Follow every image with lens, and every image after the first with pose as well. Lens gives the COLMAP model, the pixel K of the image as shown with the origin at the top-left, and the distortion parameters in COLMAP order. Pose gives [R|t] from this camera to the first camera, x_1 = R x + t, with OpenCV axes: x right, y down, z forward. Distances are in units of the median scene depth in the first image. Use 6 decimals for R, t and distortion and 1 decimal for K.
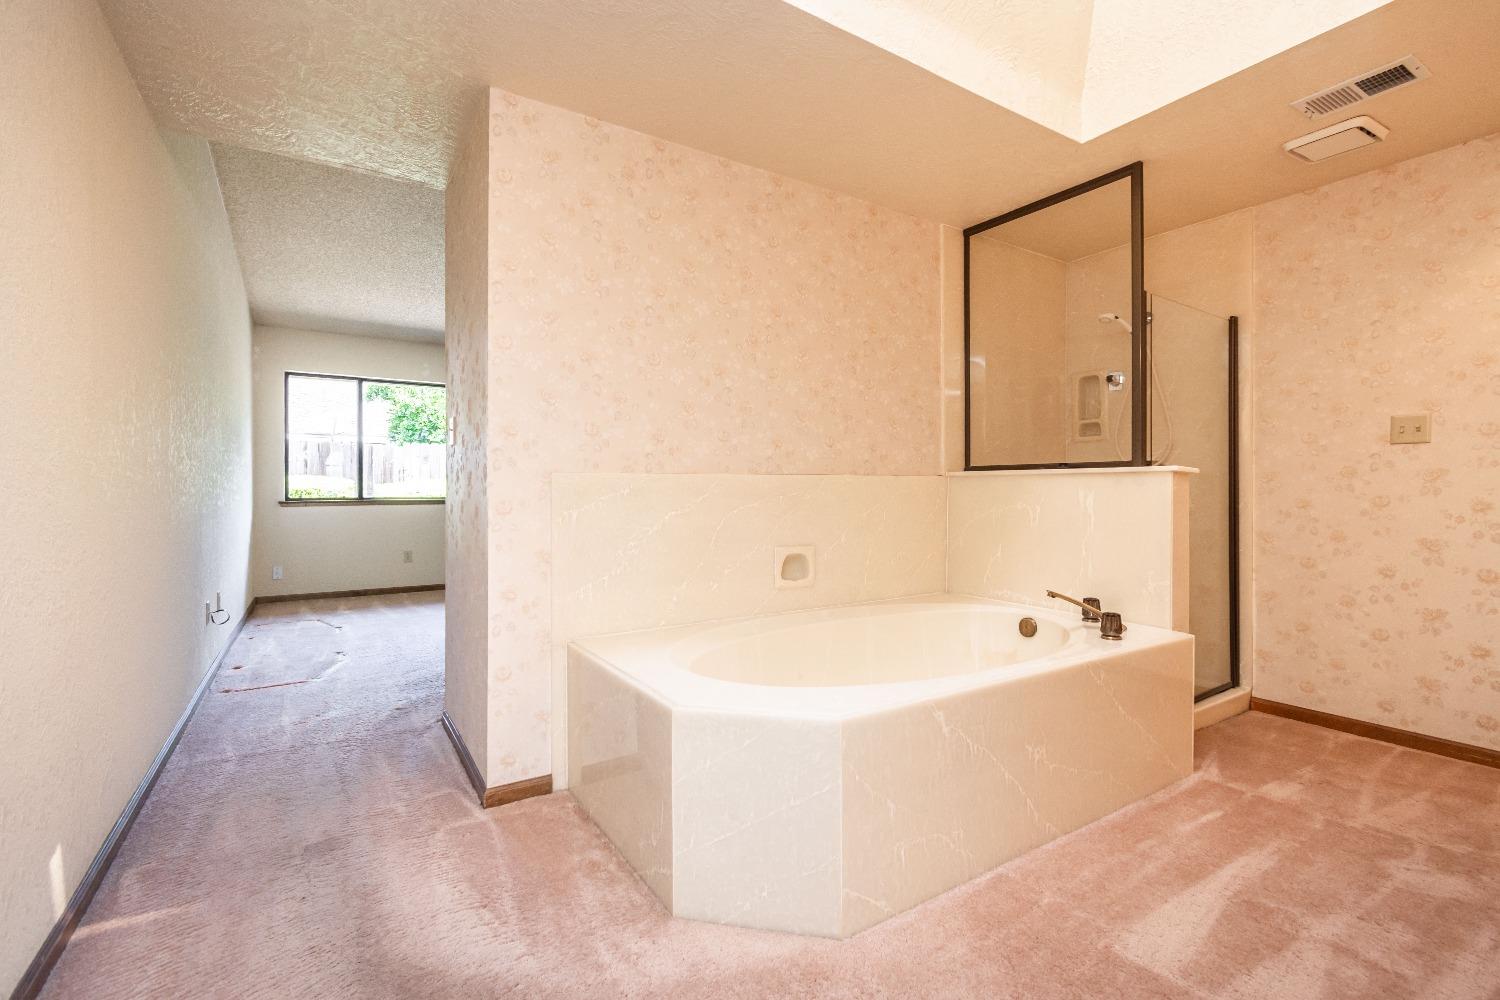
lens RADIAL K [[672.6, 0, 748.1], [0, 672.6, 485.9], [0, 0, 1]] dist [0.003090, -0.000291]
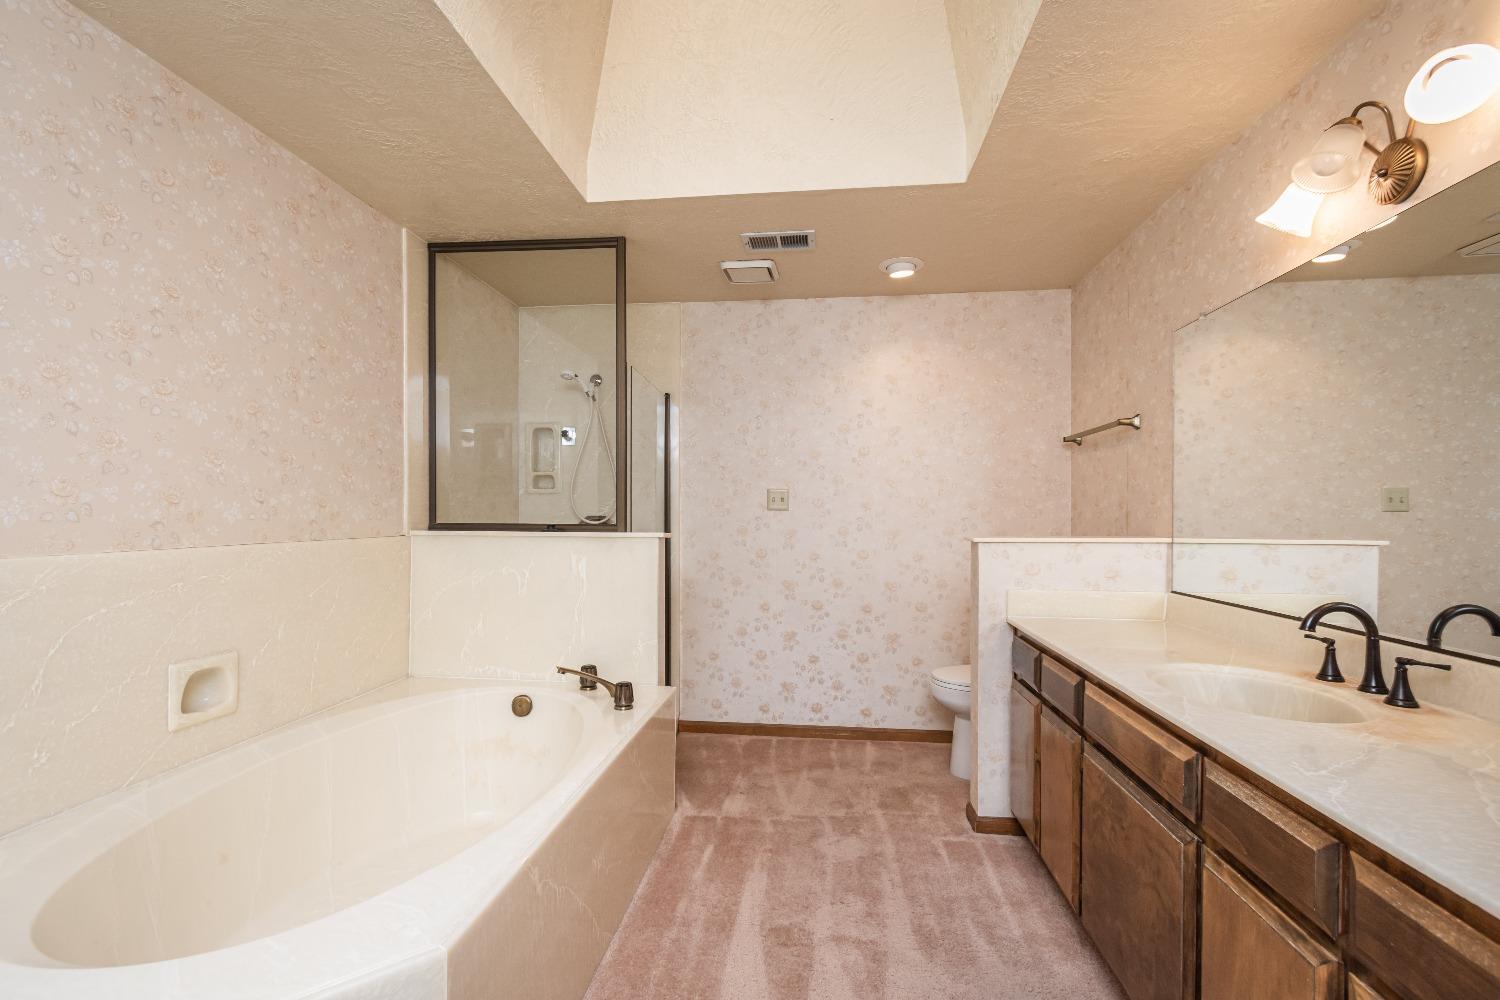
lens RADIAL K [[685.0, 0, 752.3], [0, 685.0, 513.3], [0, 0, 1]] dist [0.000838, 0.000326]
pose [[0.630316, 0.006165, 0.776314, -0.116106], [-0.008125, 0.999966, -0.001345, -0.055063], [-0.776296, -0.005460, 0.630345, 0.176857]]
